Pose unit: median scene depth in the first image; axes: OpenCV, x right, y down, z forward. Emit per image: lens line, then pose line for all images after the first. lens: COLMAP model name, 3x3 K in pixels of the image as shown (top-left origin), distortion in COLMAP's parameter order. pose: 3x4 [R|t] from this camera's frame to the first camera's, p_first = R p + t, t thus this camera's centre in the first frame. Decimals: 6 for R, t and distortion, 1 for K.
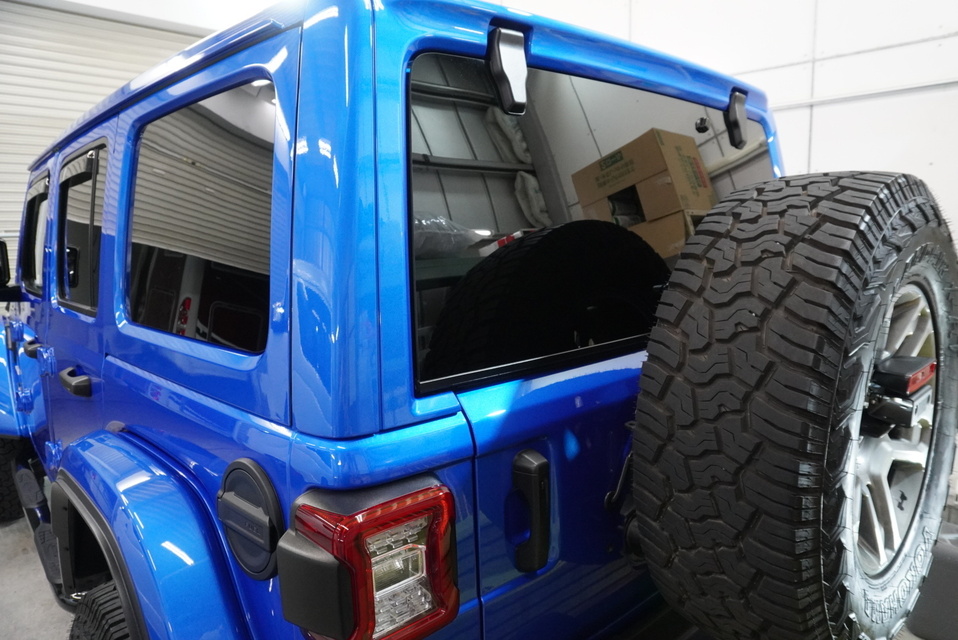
lens RADIAL K [[675.6, 0, 479.0], [0, 675.6, 320.0], [0, 0, 1]] dist [0.011018, 0.005402]
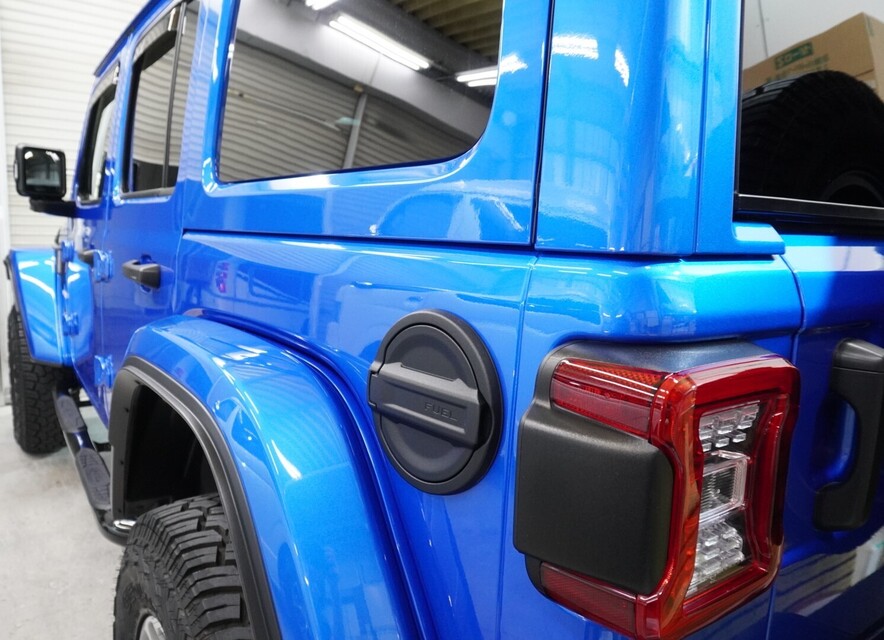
lens RADIAL K [[667.8, 0, 442.0], [0, 667.8, 320.0], [0, 0, 1]] dist [0.003280, -0.001916]
pose [[0.994296, 0.078329, -0.072382, -0.134915], [-0.077626, 0.996904, 0.012482, 0.097581], [0.073135, -0.006792, 0.997299, 0.167734]]
